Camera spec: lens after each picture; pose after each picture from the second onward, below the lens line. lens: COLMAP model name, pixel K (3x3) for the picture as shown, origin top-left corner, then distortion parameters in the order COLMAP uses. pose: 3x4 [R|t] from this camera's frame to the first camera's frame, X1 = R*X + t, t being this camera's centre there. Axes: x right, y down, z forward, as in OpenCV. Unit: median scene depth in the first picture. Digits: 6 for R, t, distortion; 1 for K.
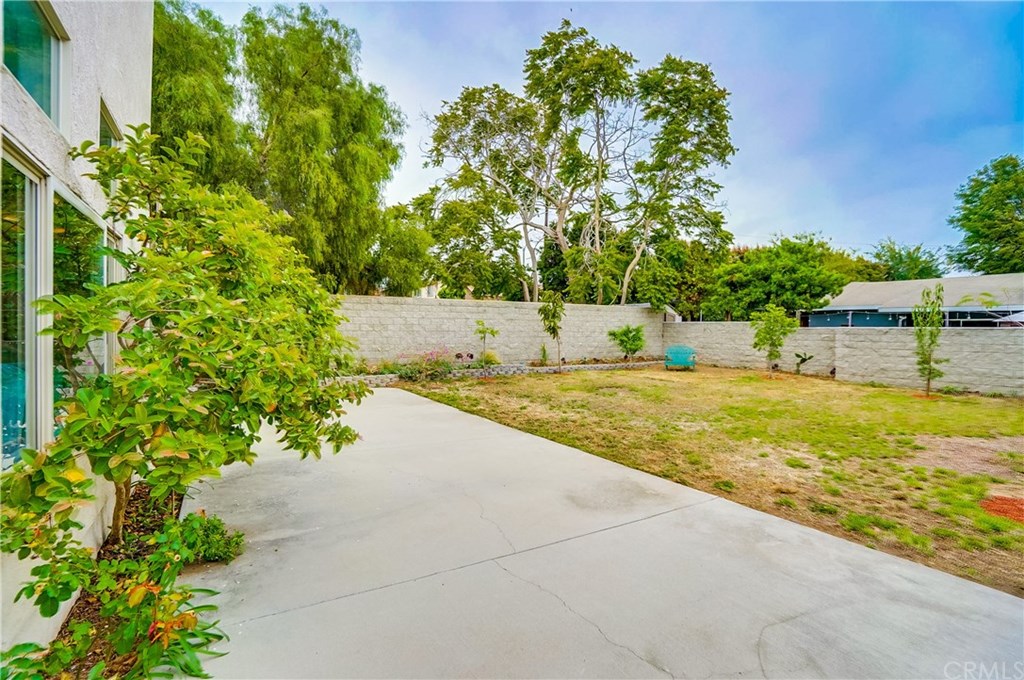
lens RADIAL K [[475.4, 0, 514.5], [0, 475.4, 336.7], [0, 0, 1]] dist [-0.031464, 0.004497]
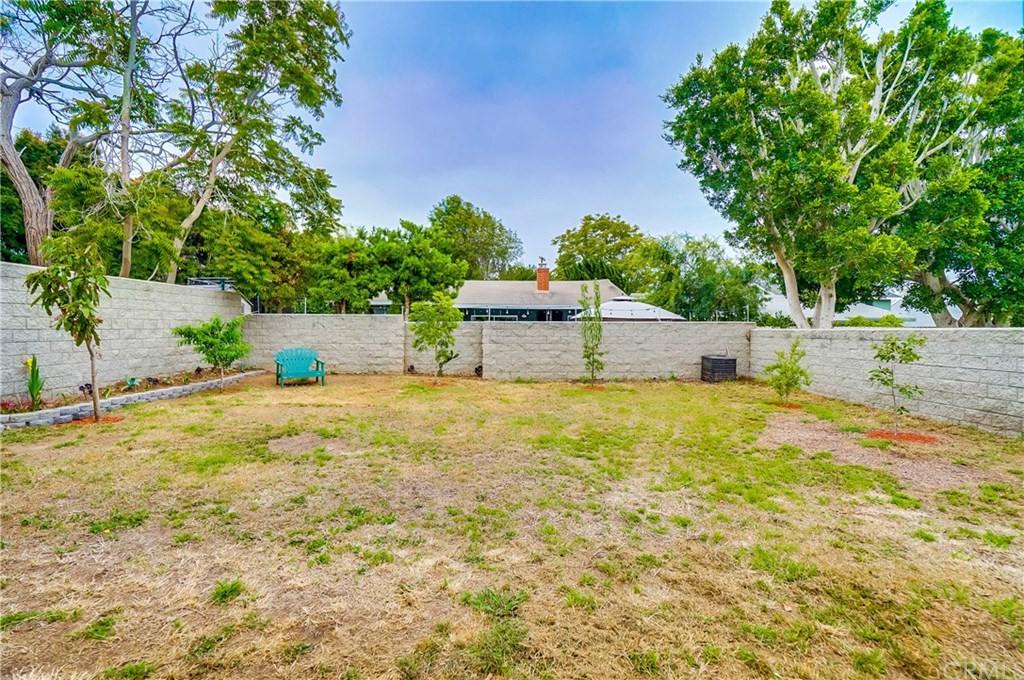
lens RADIAL K [[475.4, 0, 505.6], [0, 475.4, 334.5], [0, 0, 1]] dist [-0.031464, 0.004497]
pose [[0.540136, -0.018214, 0.841381, -0.060236], [0.016371, 0.999804, 0.011133, -0.003335], [-0.841419, 0.007761, 0.540328, 0.383947]]
